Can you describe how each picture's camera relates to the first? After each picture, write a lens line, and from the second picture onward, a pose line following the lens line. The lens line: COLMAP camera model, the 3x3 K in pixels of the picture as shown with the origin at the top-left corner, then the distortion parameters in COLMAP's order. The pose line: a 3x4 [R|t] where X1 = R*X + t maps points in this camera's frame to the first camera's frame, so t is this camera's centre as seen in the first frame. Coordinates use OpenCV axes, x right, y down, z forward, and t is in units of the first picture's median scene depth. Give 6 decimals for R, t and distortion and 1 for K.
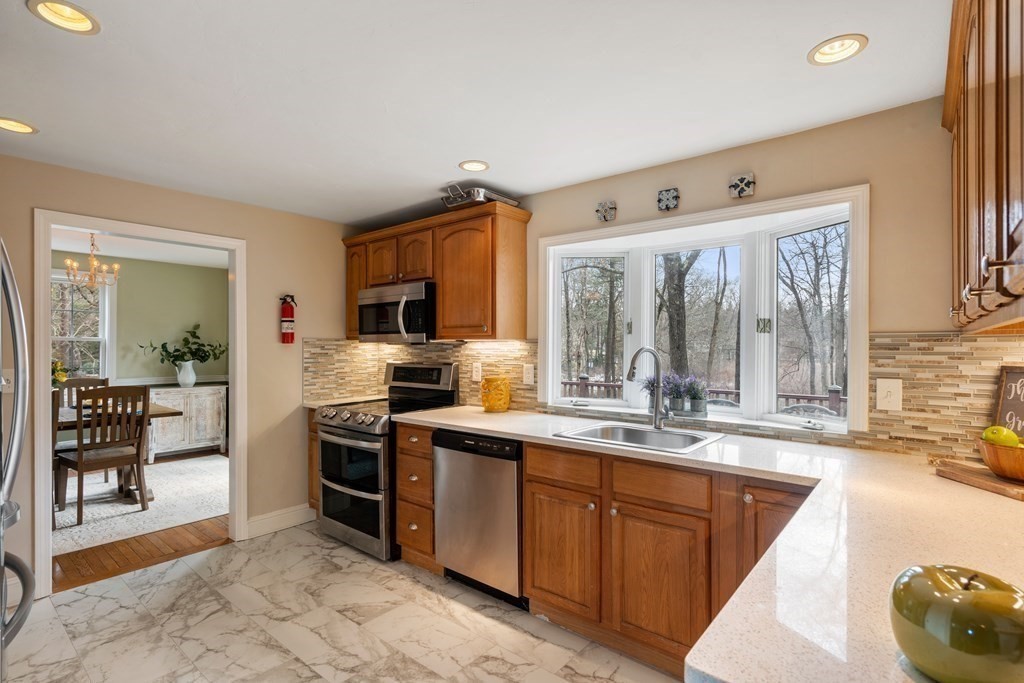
lens RADIAL K [[481.4, 0, 514.9], [0, 481.4, 352.5], [0, 0, 1]] dist [-0.013522, -0.002417]
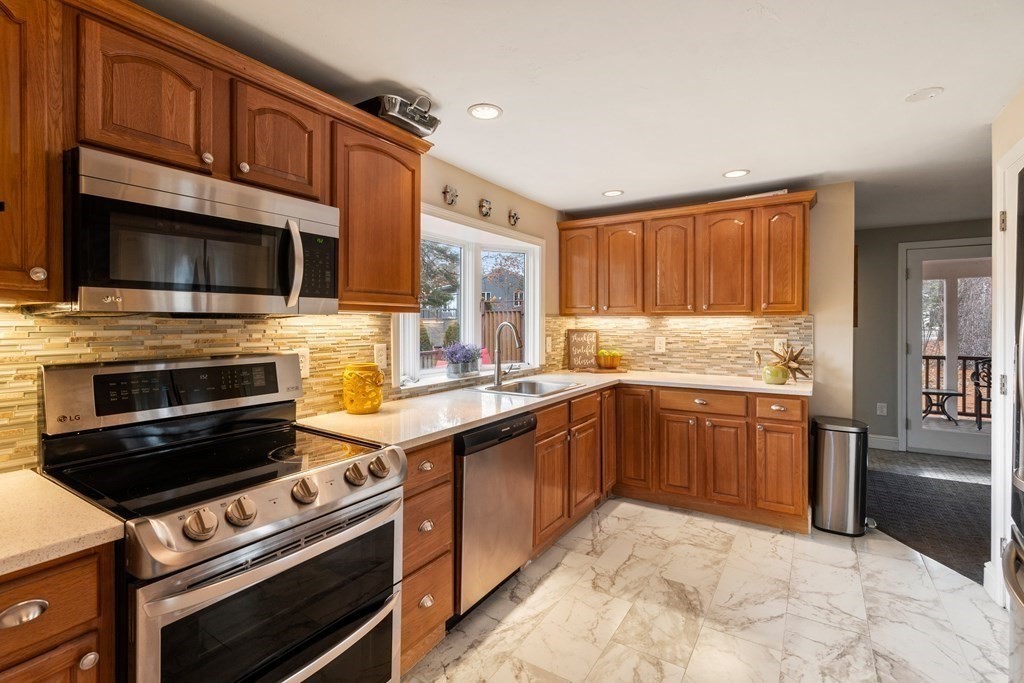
lens RADIAL K [[470.6, 0, 502.2], [0, 470.6, 329.0], [0, 0, 1]] dist [-0.003131, 0.001193]
pose [[-0.091188, -0.018100, 0.995669, -0.975941], [0.011639, 0.999747, 0.019240, -0.016804], [-0.995766, 0.013343, -0.090954, 1.099472]]
